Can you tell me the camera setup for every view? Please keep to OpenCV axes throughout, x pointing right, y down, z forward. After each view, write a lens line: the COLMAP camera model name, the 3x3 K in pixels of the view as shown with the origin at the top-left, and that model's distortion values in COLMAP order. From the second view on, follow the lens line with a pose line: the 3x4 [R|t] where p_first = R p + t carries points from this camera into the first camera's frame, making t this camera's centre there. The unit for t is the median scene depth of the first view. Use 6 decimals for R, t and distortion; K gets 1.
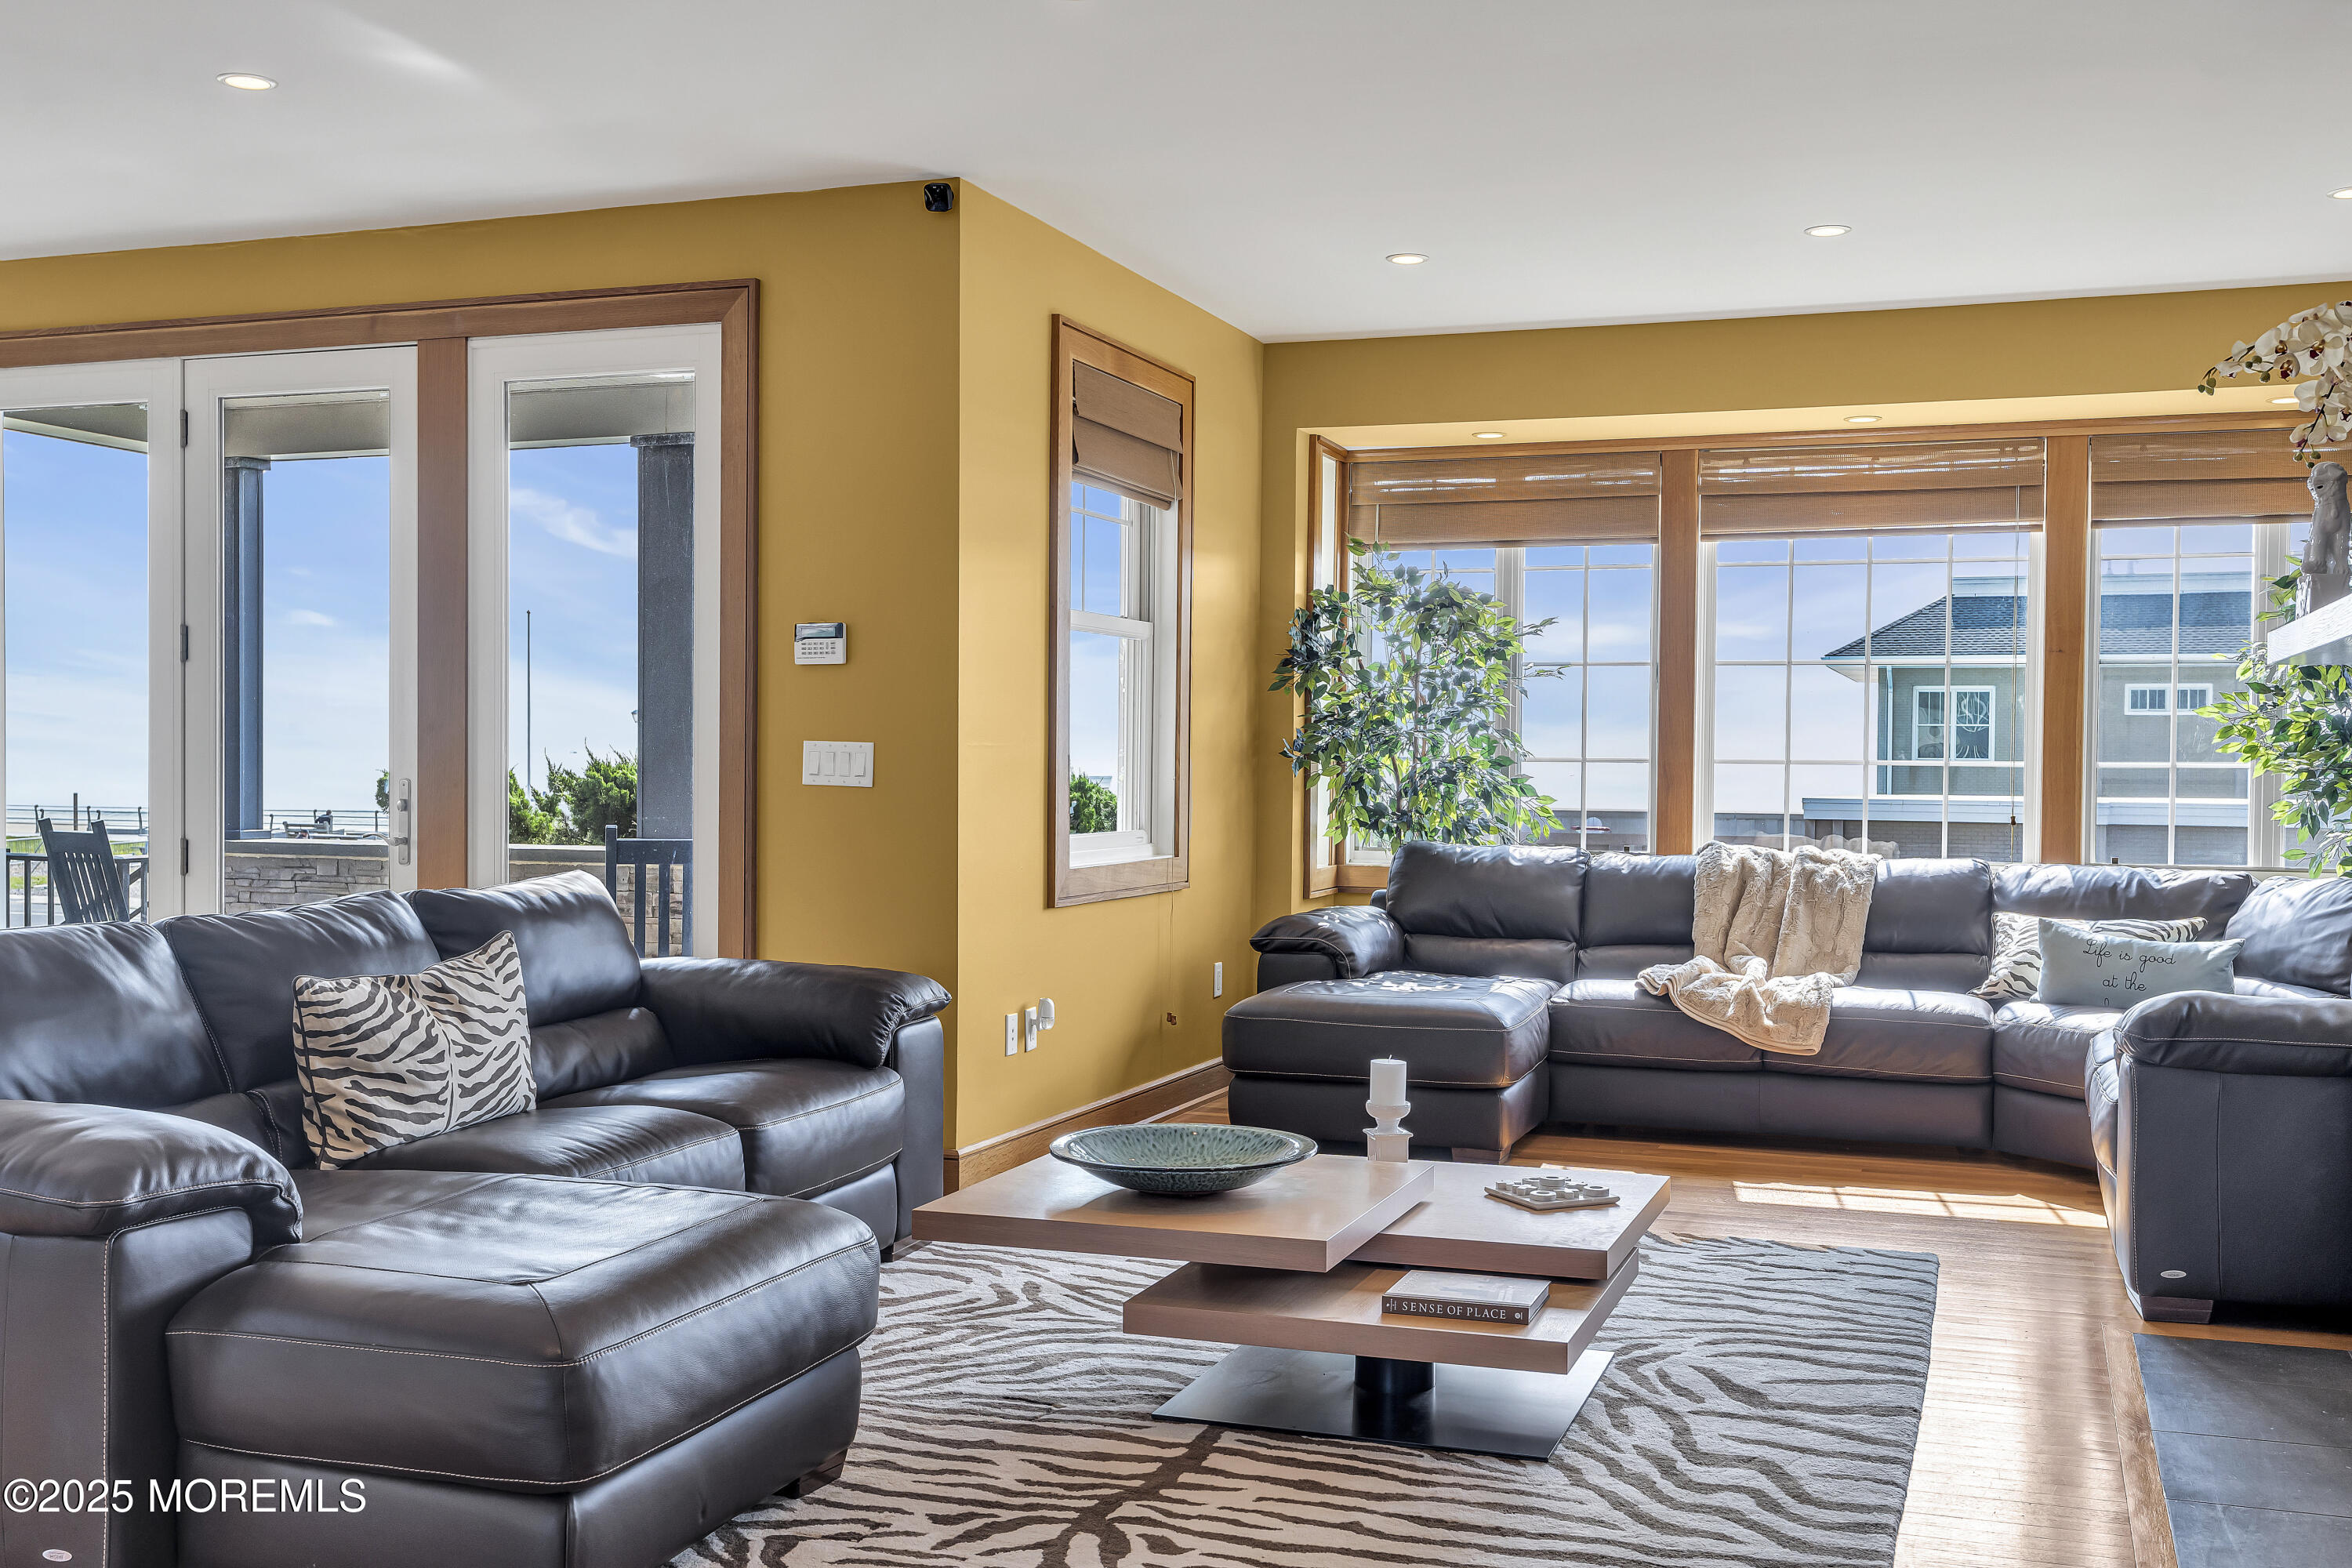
lens RADIAL K [[2295.9, 0, 1181.4], [0, 2295.9, 787.7], [0, 0, 1]] dist [0.000178, 0.000000]
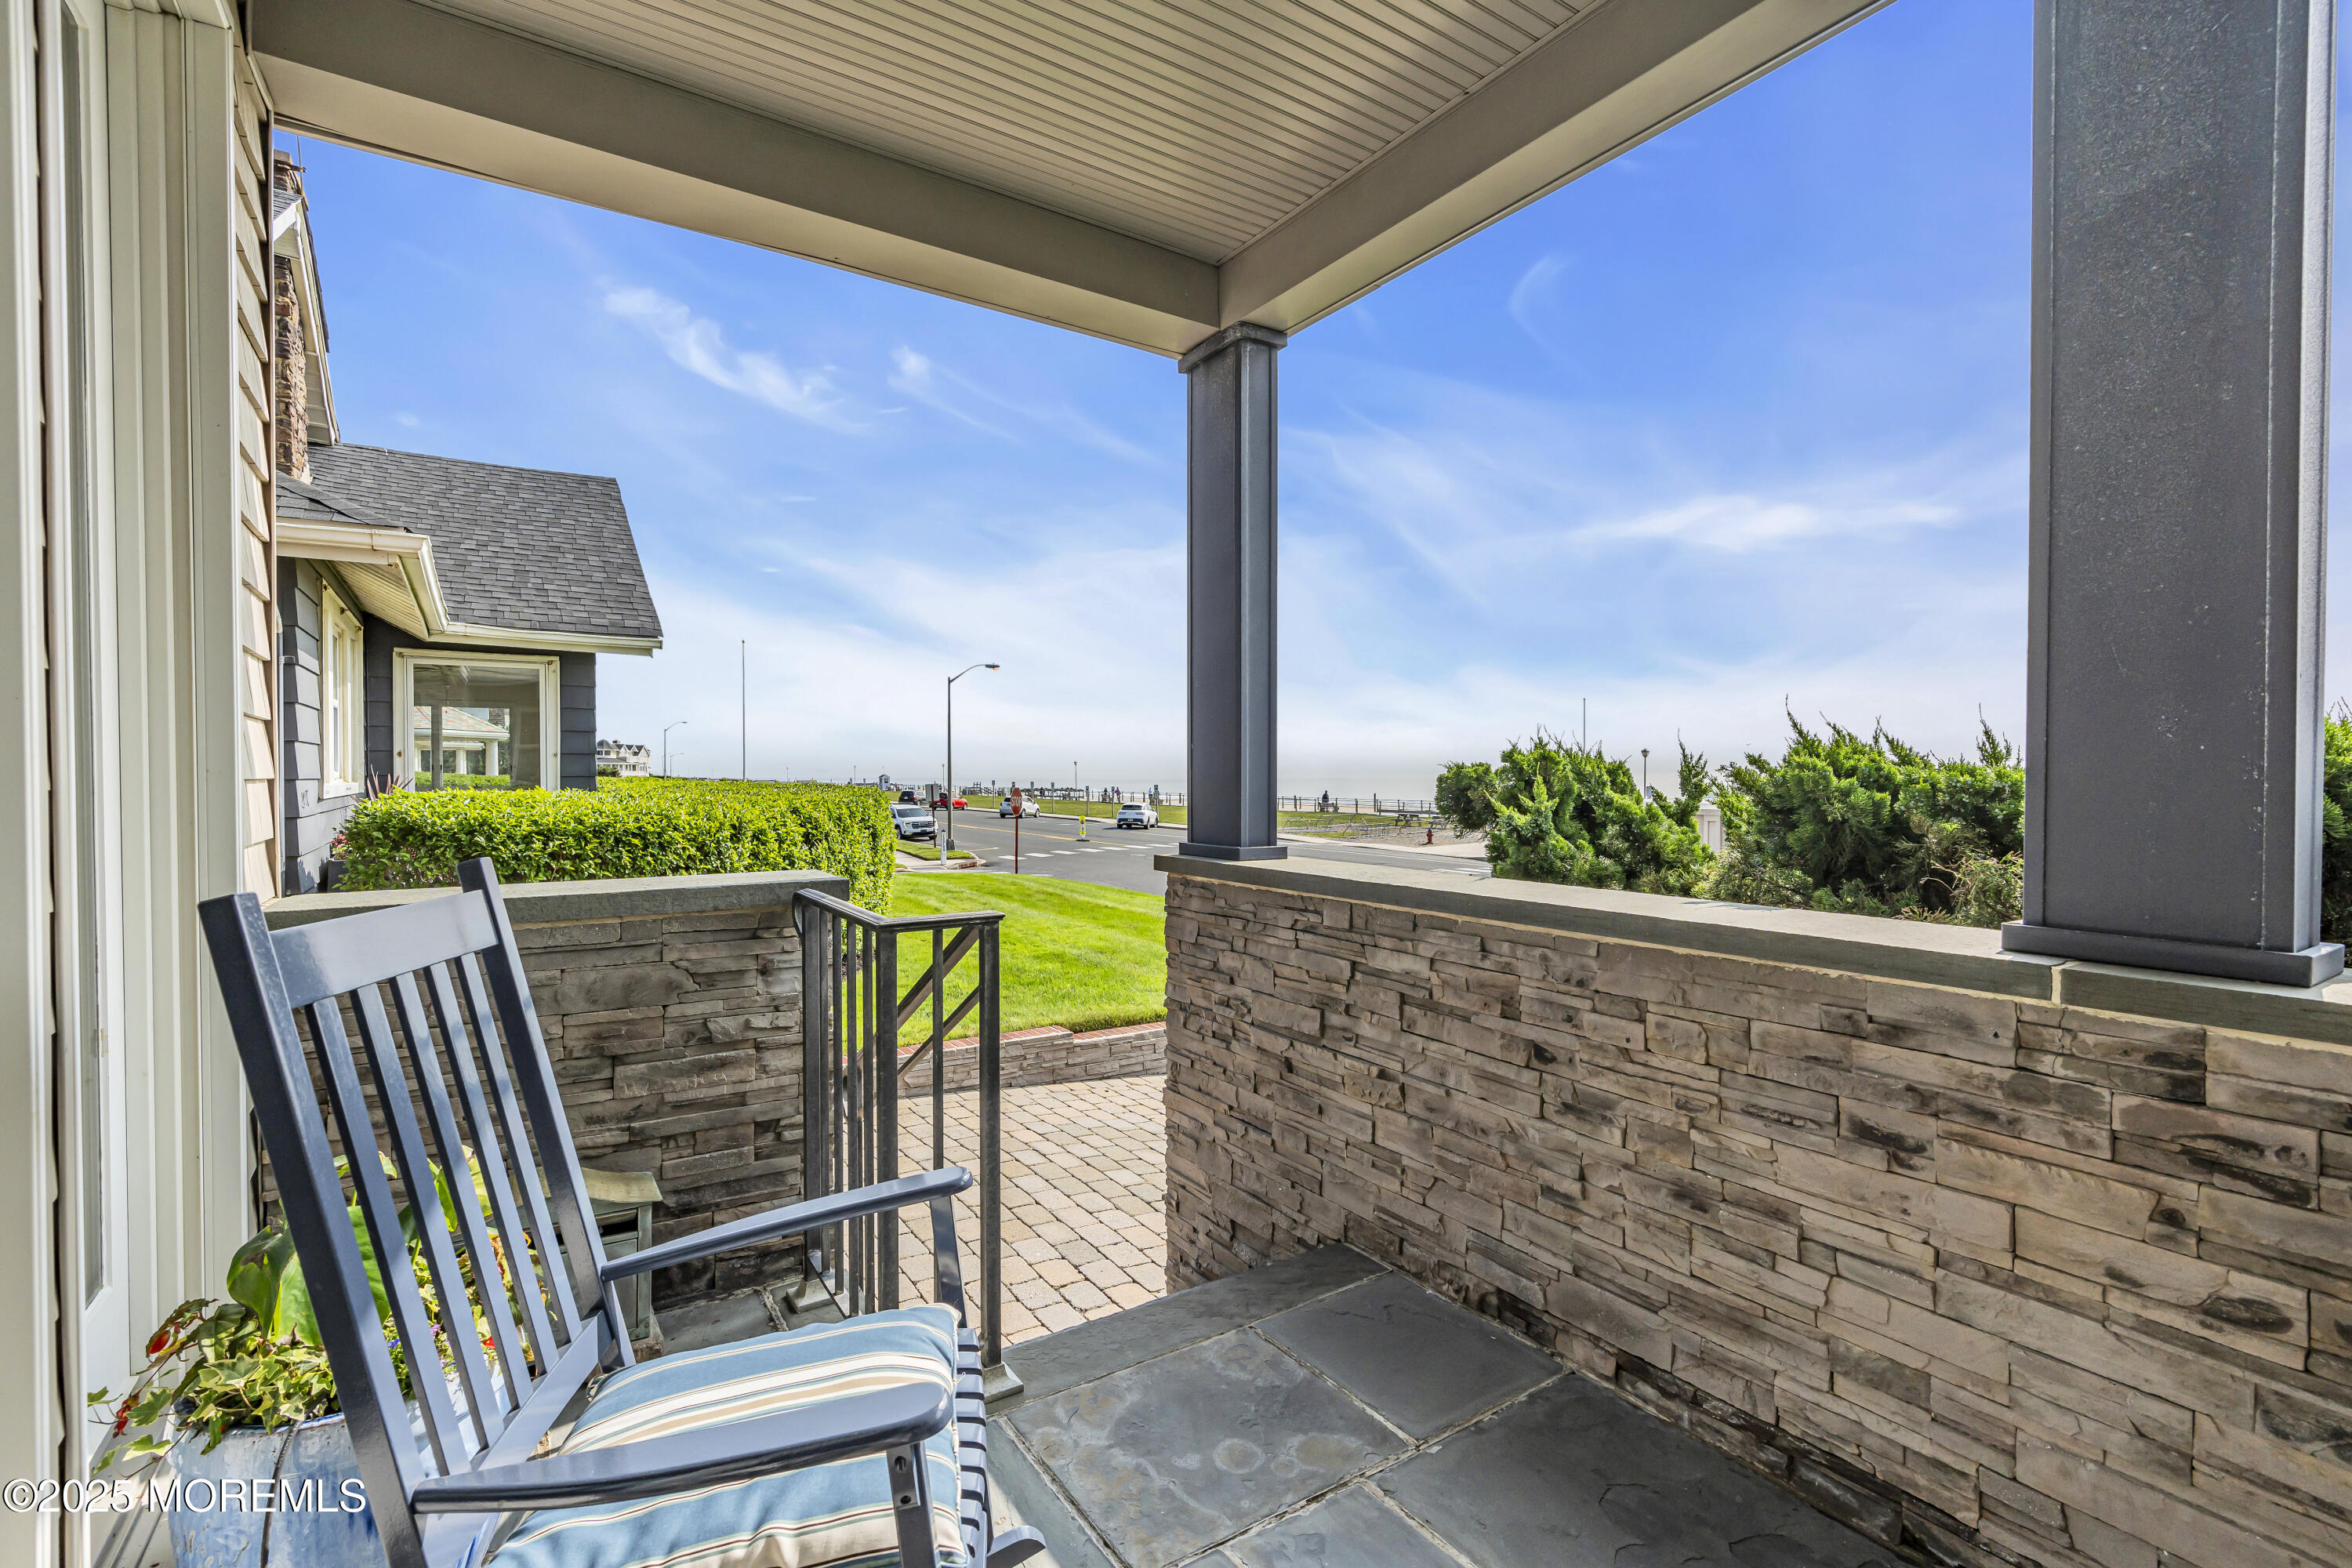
lens RADIAL K [[1070.9, 0, 1175.8], [0, 1070.9, 787.4], [0, 0, 1]] dist [-0.000448, 0.000034]
pose [[0.801278, -0.000354, -0.598292, -0.226560], [-0.003020, 0.999985, -0.004637, 0.001389], [0.598284, 0.005523, 0.801265, 0.720822]]
